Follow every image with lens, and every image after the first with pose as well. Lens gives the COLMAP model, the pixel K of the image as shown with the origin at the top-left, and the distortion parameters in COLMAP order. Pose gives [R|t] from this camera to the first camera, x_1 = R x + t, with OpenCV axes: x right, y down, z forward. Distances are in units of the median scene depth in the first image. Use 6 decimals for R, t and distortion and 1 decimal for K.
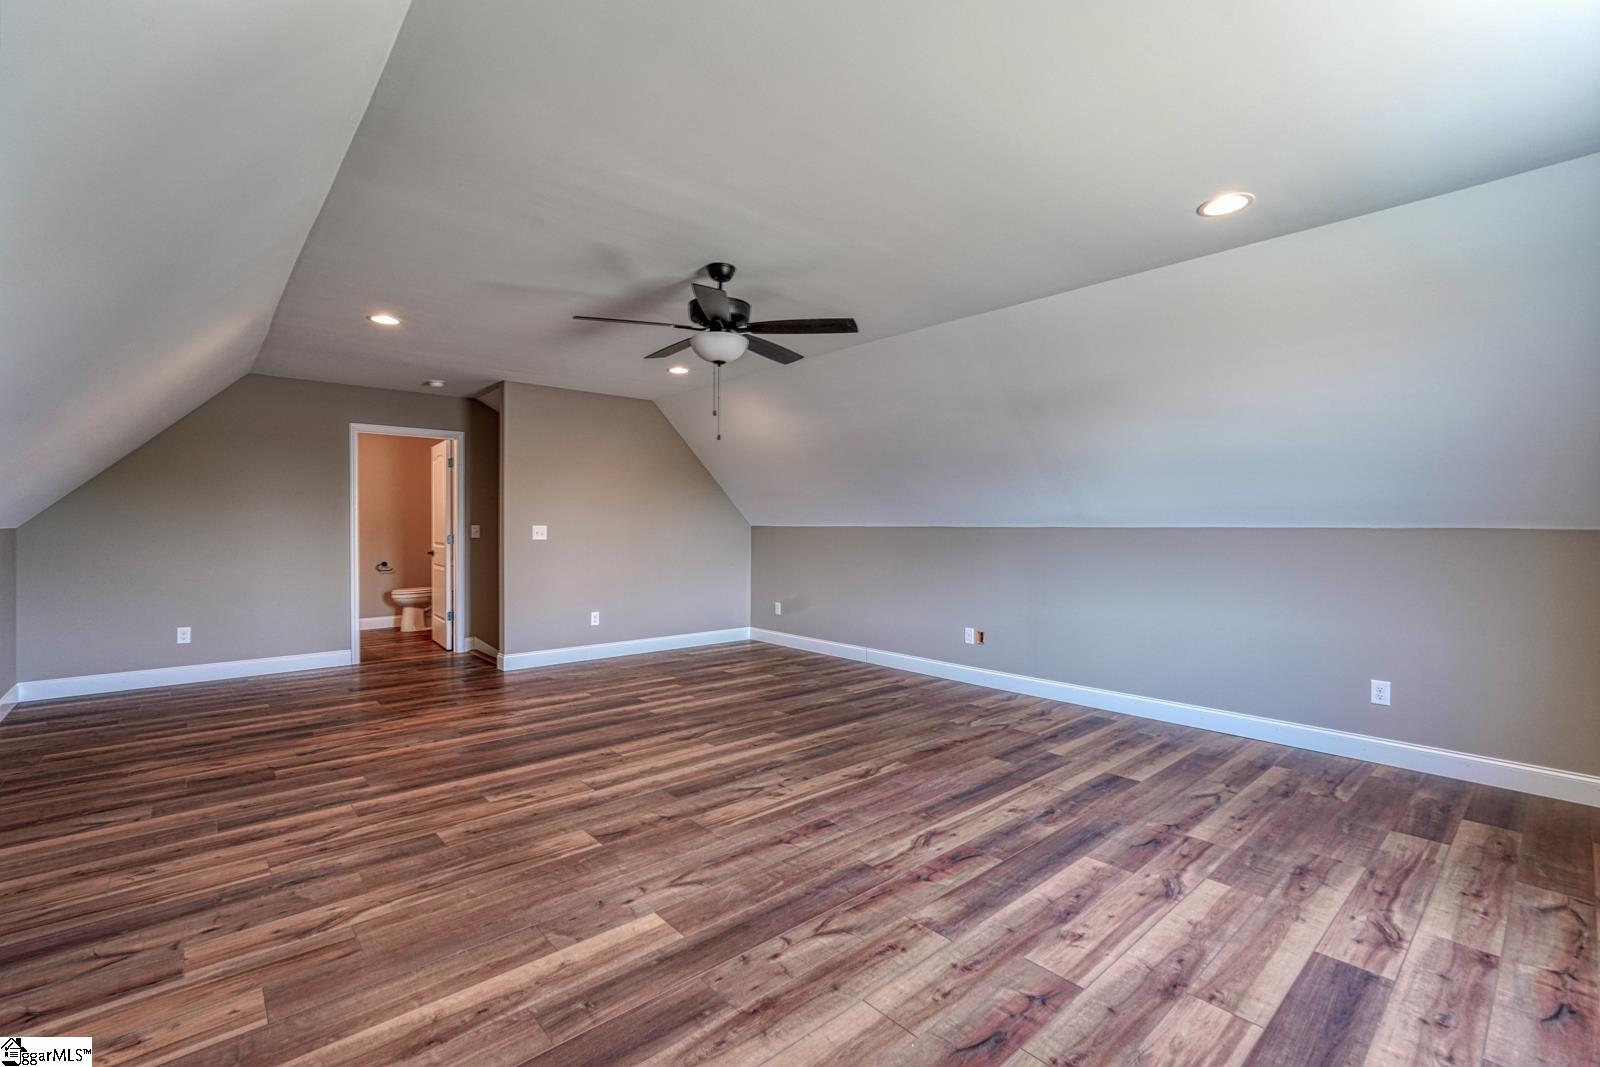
lens RADIAL K [[700.9, 0, 792.3], [0, 700.9, 532.9], [0, 0, 1]] dist [-0.008728, 0.003083]
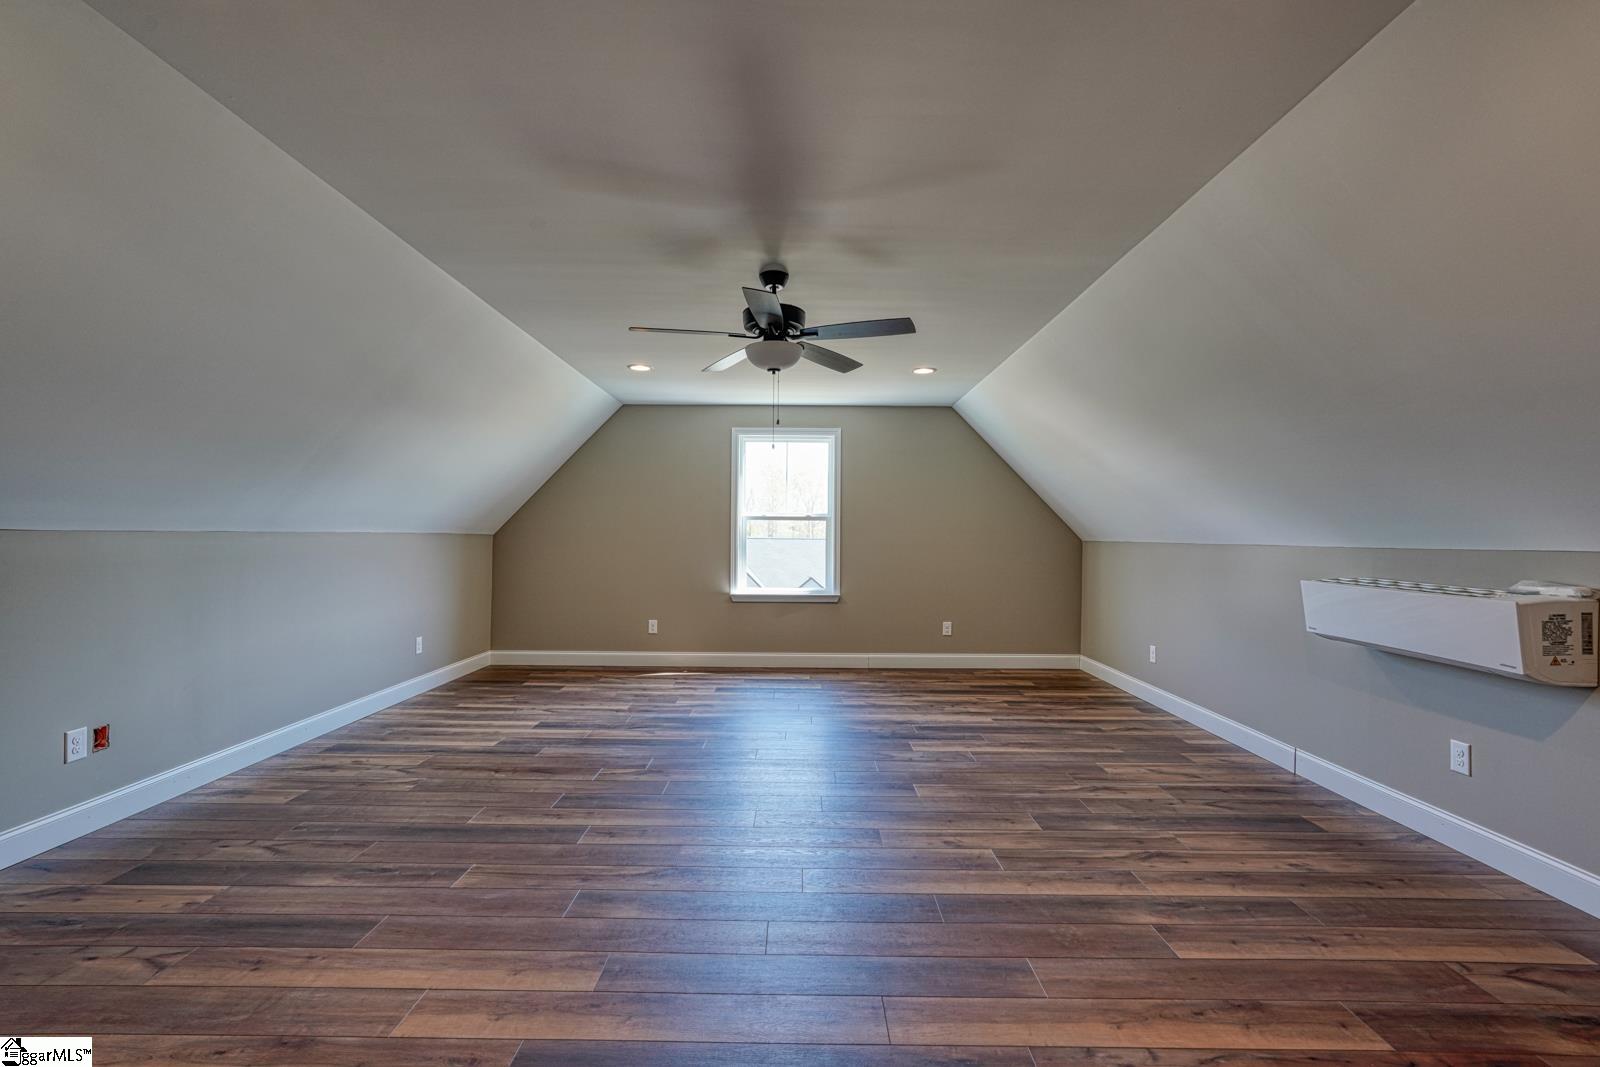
lens RADIAL K [[700.9, 0, 793.3], [0, 700.9, 534.1], [0, 0, 1]] dist [-0.008728, 0.003083]
pose [[-0.745480, -0.007889, 0.666481, -0.832526], [-0.007994, 0.999964, 0.002895, -0.017877], [-0.666480, -0.003170, -0.745516, 1.822844]]
